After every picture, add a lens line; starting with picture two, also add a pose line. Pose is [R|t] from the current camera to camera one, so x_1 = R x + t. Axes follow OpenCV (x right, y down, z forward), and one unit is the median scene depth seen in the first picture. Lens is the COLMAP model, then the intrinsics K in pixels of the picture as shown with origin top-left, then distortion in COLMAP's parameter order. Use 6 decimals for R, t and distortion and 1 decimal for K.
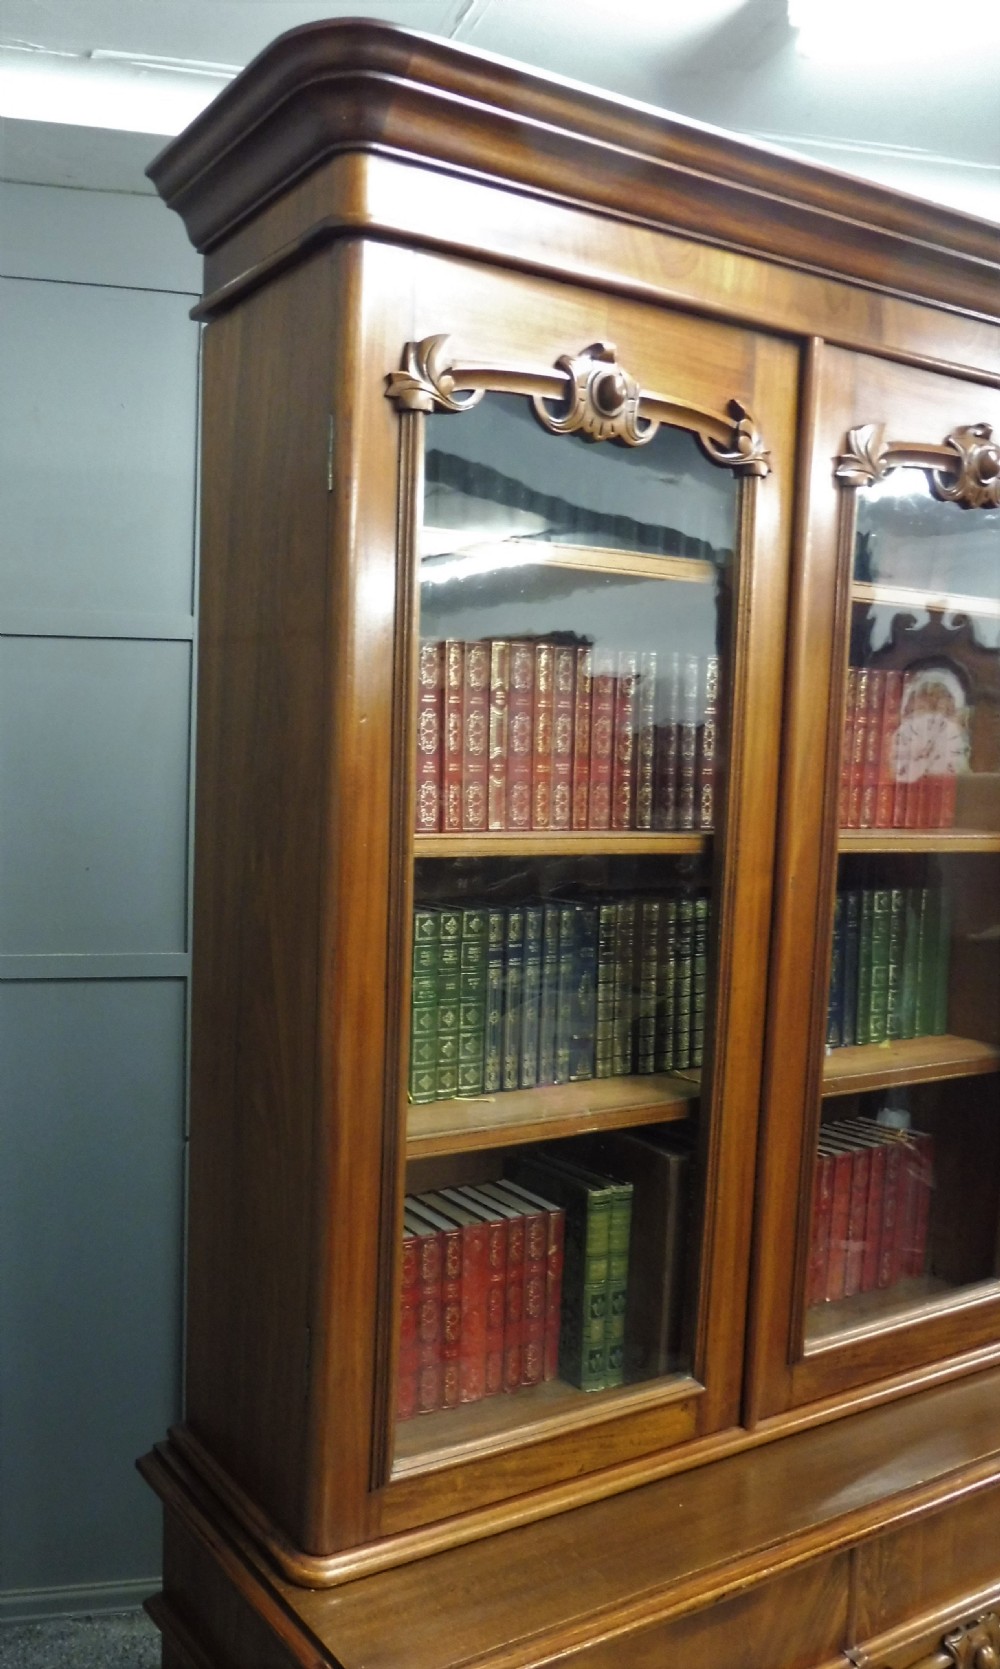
lens RADIAL K [[1335.8, 0, 326.9], [0, 1335.8, 888.0], [0, 0, 1]] dist [-0.055477, 0.024146]
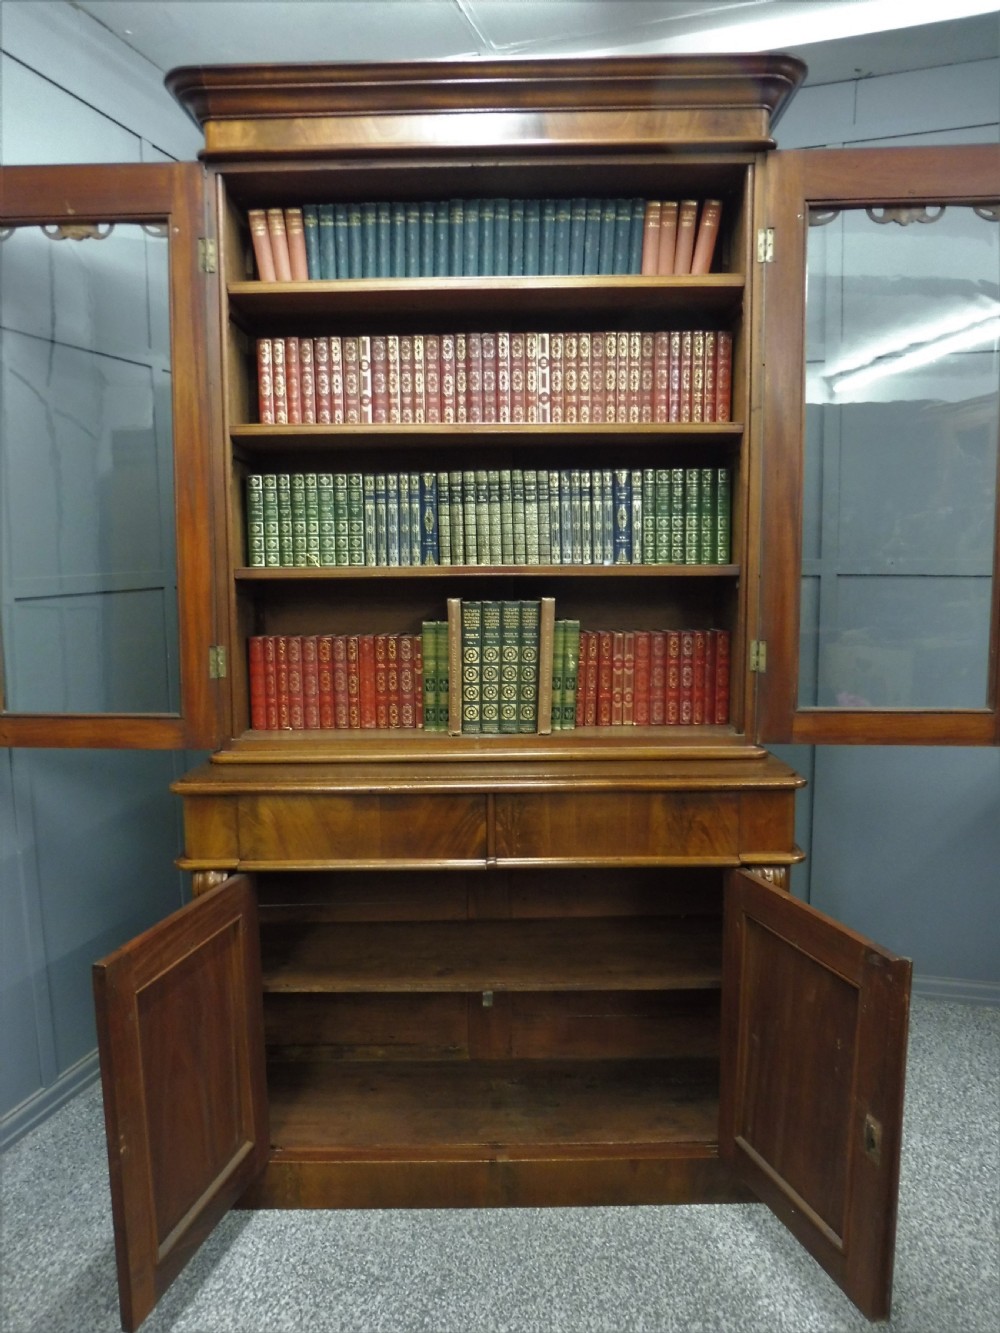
lens RADIAL K [[965.2, 0, 488.4], [0, 965.2, 671.7], [0, 0, 1]] dist [-0.056791, 0.017104]
pose [[0.869342, 0.027409, -0.493450, 0.980009], [-0.020957, 0.999607, 0.018602, 0.276388], [0.493766, -0.005830, 0.869575, -0.155256]]
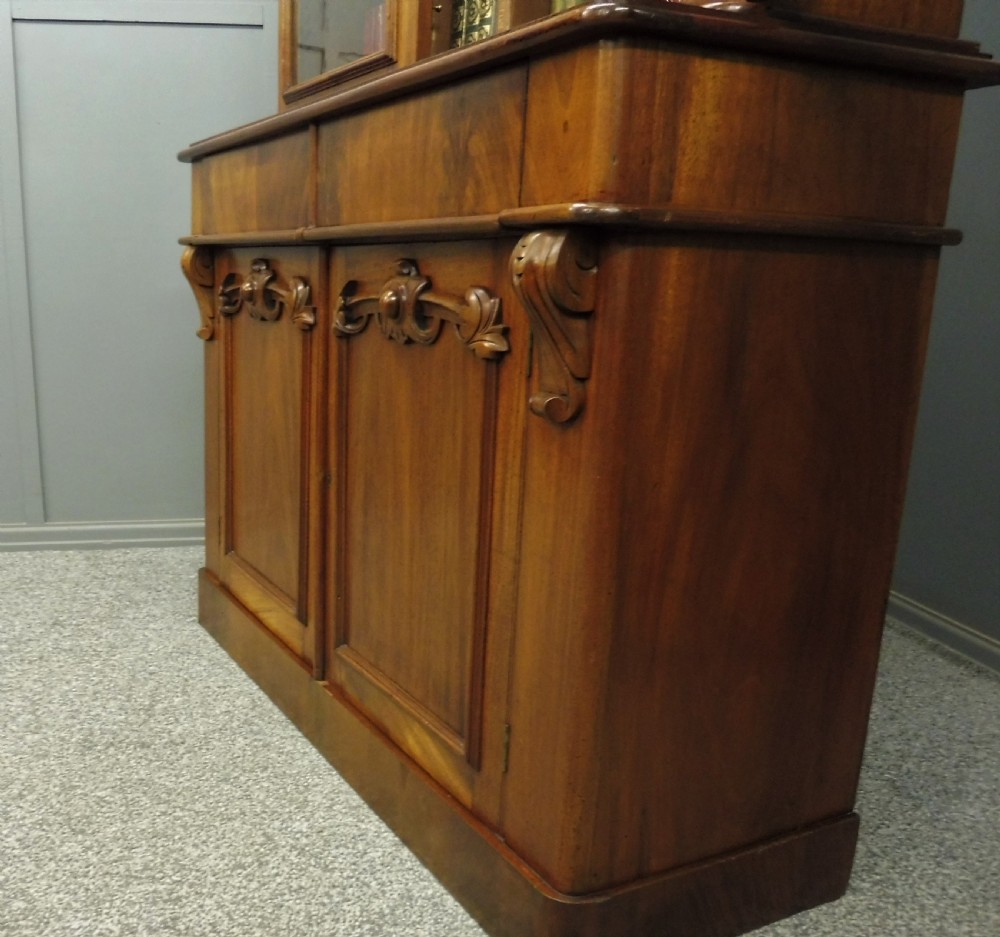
lens RADIAL K [[998.0, 0, 350.0], [0, 998.0, 507.5], [0, 0, 1]] dist [-0.035419, 0.000000]
pose [[-0.080541, 0.208051, -0.974796, 1.287137], [-0.119542, 0.968898, 0.216669, 0.587652], [0.989557, 0.133980, -0.053165, 1.046324]]
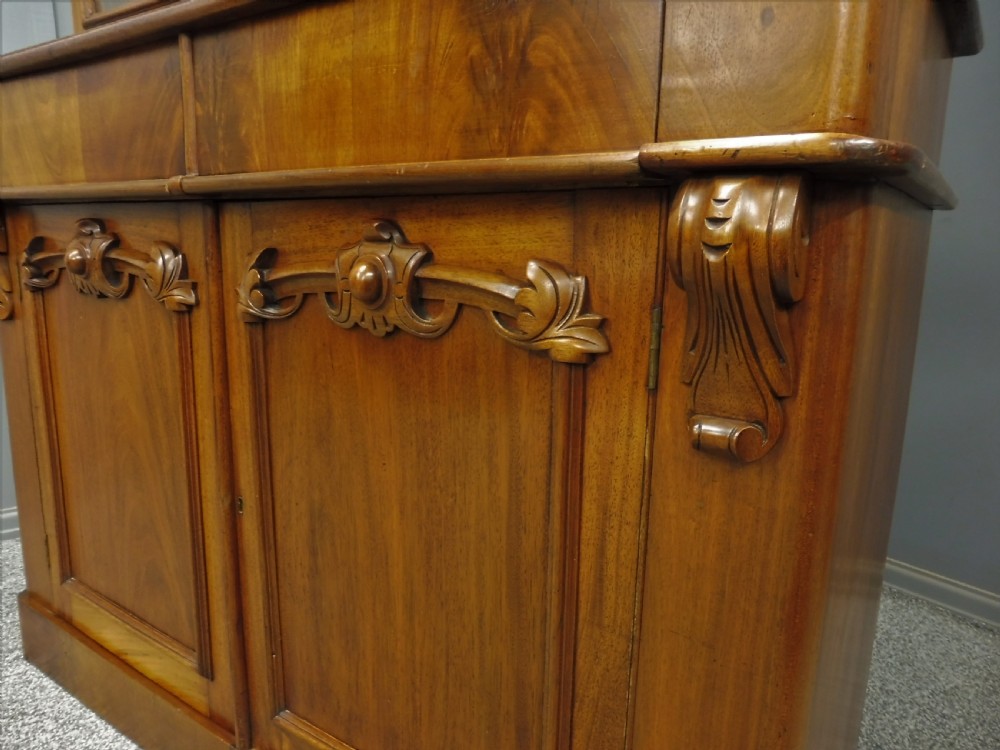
lens RADIAL K [[724.1, 0, 505.2], [0, 724.1, 380.6], [0, 0, 1]] dist [-0.056791, 0.017104]
pose [[0.432217, 0.162902, -0.886934, 0.897702], [-0.102608, 0.986044, 0.131103, 0.591811], [0.895913, 0.034342, 0.442900, 0.913748]]
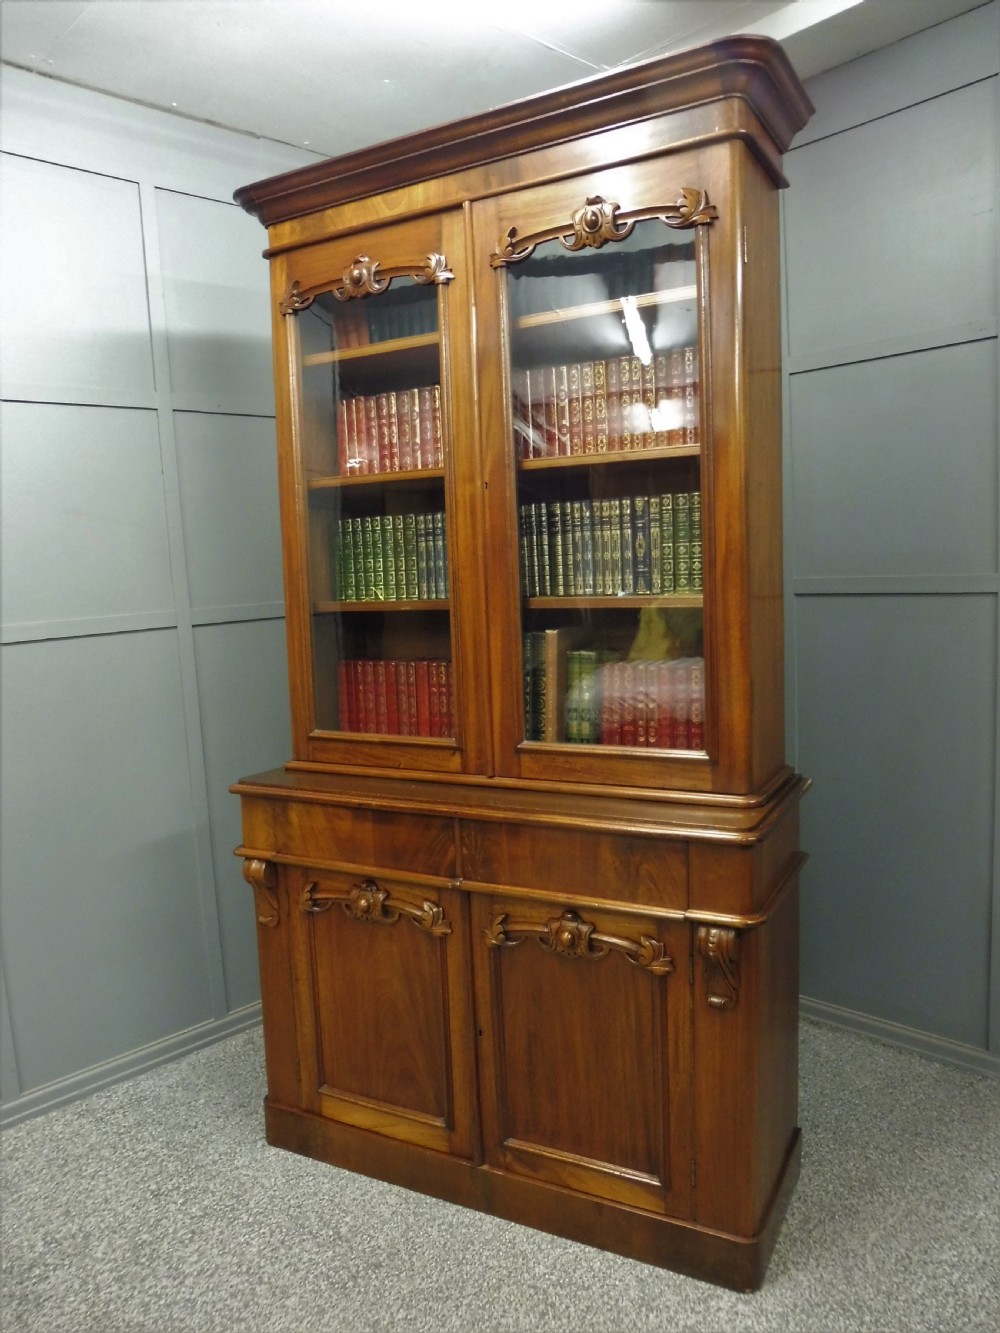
lens RADIAL K [[965.2, 0, 493.3], [0, 965.2, 669.7], [0, 0, 1]] dist [-0.056791, 0.017104]
pose [[0.530552, 0.049354, -0.846214, 1.501449], [-0.032936, 0.998750, 0.037601, 0.203507], [0.847012, 0.007921, 0.531514, 0.267751]]
